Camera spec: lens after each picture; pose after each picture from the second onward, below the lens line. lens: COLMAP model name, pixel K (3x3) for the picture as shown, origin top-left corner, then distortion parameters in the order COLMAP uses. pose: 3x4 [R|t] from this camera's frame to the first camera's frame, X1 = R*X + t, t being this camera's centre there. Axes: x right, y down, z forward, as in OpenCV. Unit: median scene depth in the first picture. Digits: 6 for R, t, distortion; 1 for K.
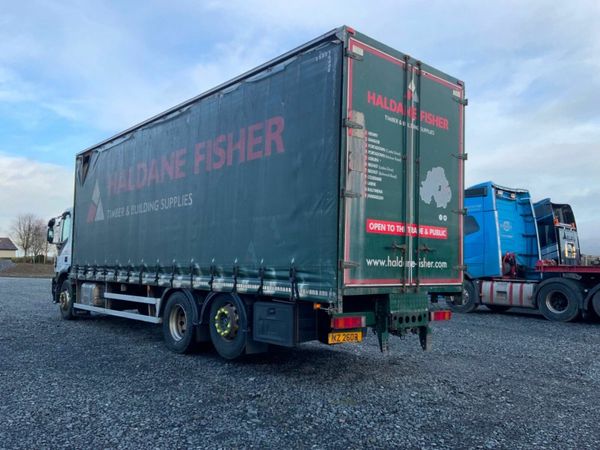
lens RADIAL K [[501.7, 0, 300.0], [0, 501.7, 225.0], [0, 0, 1]] dist [0.116282, -0.235624]
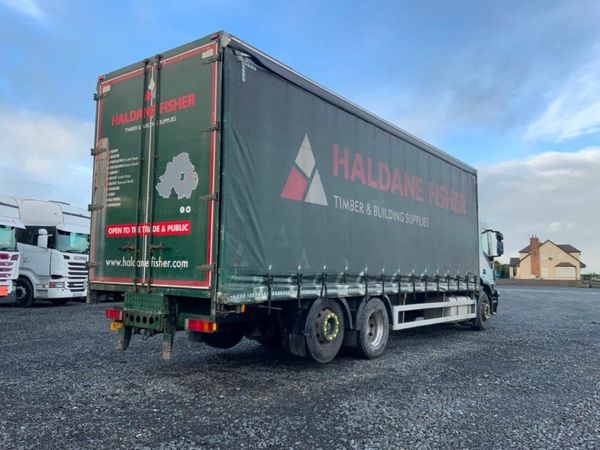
lens RADIAL K [[501.7, 0, 300.0], [0, 501.7, 225.0], [0, 0, 1]] dist [0.116282, -0.235624]
pose [[0.193481, -0.099044, -0.976092, 1.258008], [0.058032, 0.994305, -0.089389, 0.108536], [0.979386, -0.039350, 0.198127, 1.107953]]
